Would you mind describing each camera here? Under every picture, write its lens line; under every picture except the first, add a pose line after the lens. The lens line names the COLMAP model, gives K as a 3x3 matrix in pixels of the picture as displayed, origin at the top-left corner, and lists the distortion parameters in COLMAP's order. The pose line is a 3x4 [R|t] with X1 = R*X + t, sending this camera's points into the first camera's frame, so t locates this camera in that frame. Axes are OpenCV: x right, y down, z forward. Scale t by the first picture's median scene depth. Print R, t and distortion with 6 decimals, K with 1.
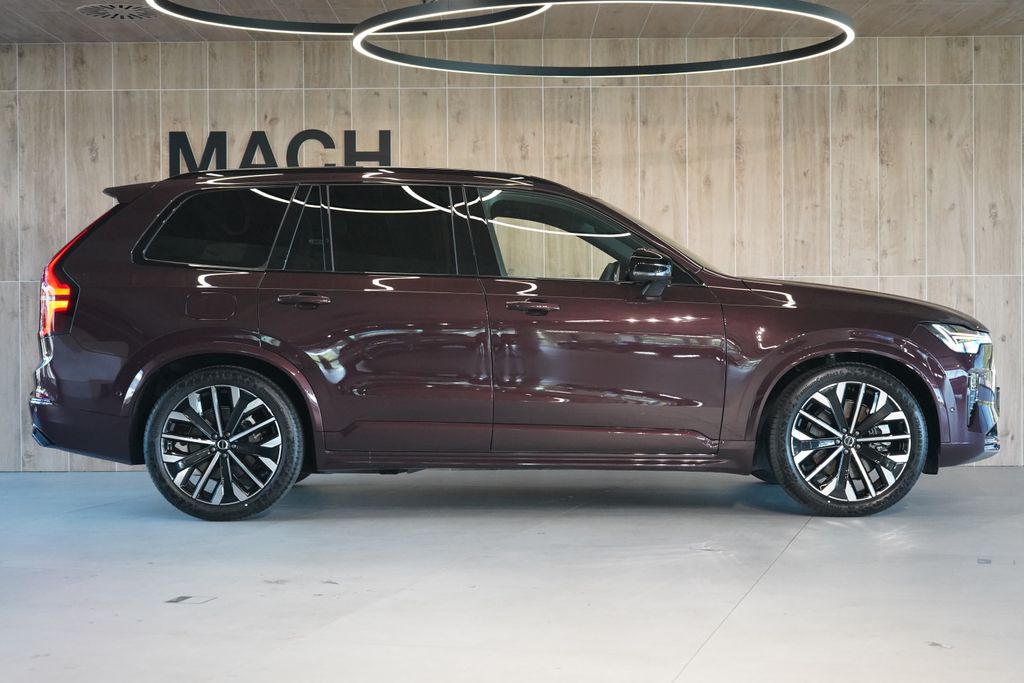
lens RADIAL K [[1768.1, 0, 512.0], [0, 1768.1, 341.5], [0, 0, 1]] dist [0.007260, 0.031109]
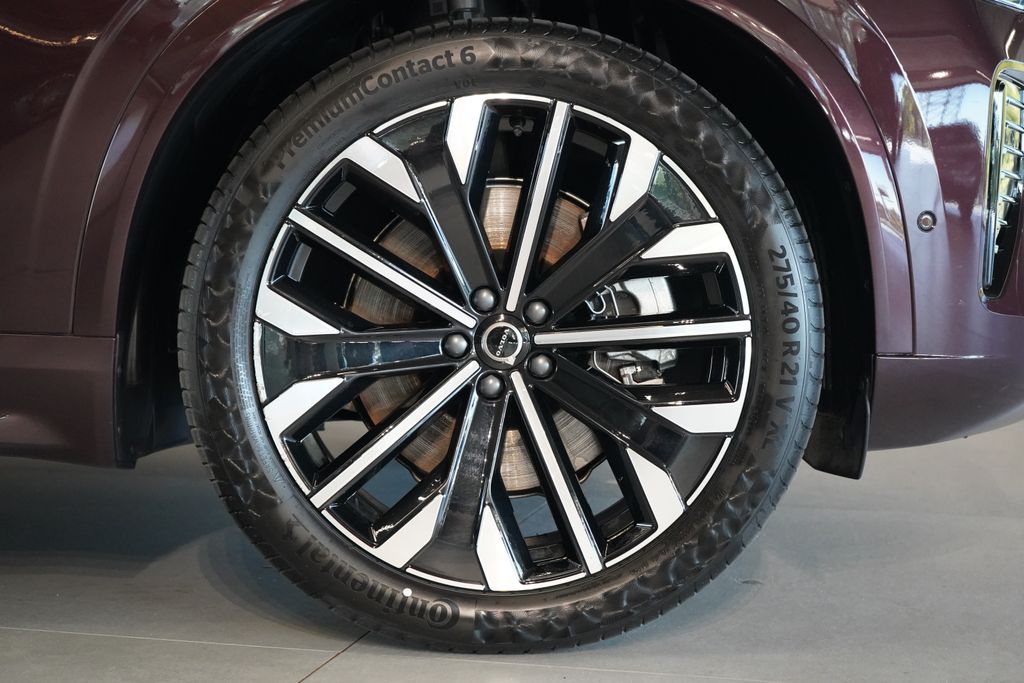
lens RADIAL K [[1820.8, 0, 512.0], [0, 1820.8, 341.5], [0, 0, 1]] dist [-0.026178, -0.038796]
pose [[0.999559, 0.014305, 0.026008, 0.185858], [-0.016335, 0.996694, 0.079591, 0.036286], [-0.024784, -0.079980, 0.996488, 0.752680]]
